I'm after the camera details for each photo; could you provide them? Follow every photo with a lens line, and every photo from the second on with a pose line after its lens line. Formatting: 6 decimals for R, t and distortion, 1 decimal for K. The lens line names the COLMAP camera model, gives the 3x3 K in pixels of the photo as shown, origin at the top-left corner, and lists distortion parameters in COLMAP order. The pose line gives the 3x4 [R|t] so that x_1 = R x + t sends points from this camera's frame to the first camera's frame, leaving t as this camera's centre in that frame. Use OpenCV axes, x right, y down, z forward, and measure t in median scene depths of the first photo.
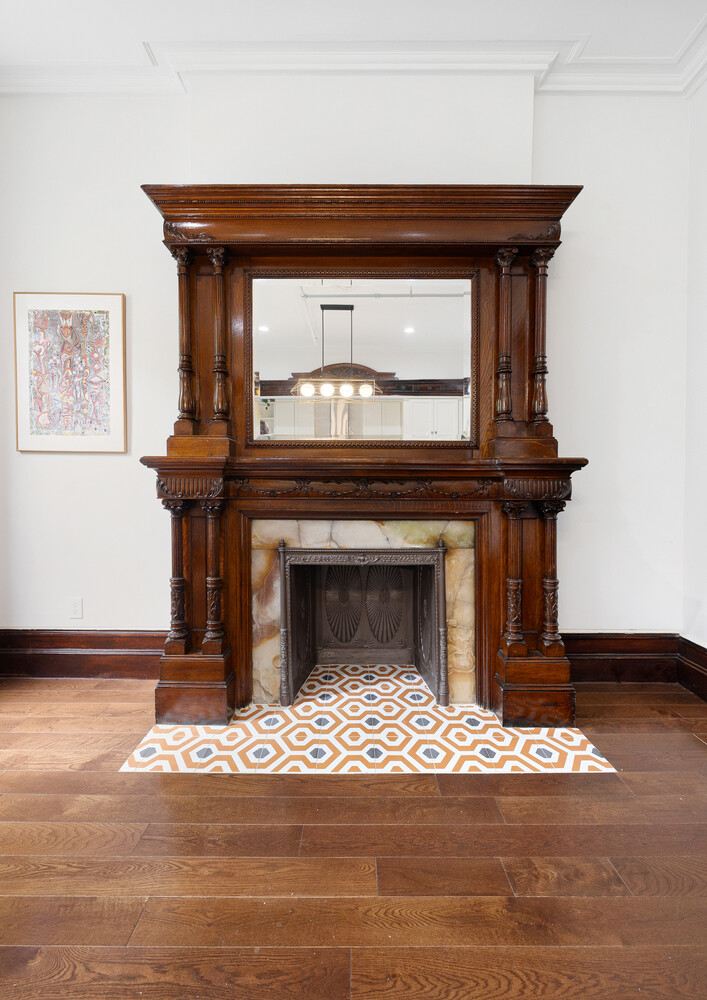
lens RADIAL K [[432.8, 0, 356.0], [0, 432.8, 504.0], [0, 0, 1]] dist [-0.003144, 0.000126]
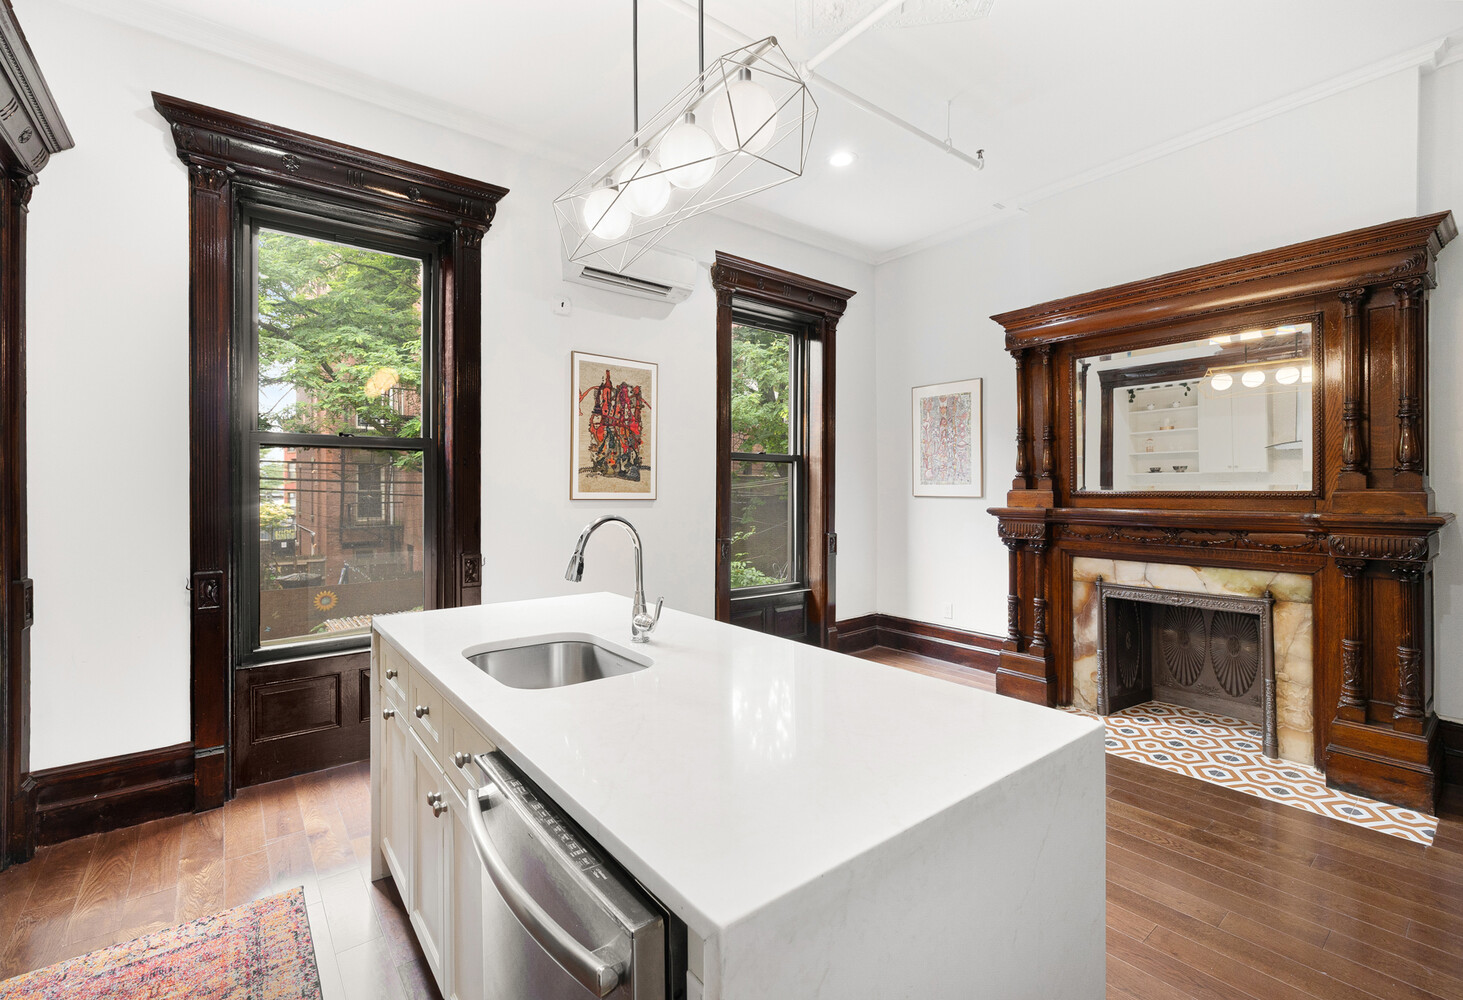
lens RADIAL K [[644.5, 0, 734.2], [0, 644.5, 492.4], [0, 0, 1]] dist [0.000983, 0.000334]
pose [[0.617771, -0.004021, -0.786347, 0.610741], [-0.012428, 0.999812, -0.014877, -0.107829], [0.786259, 0.018963, 0.617605, -0.903258]]
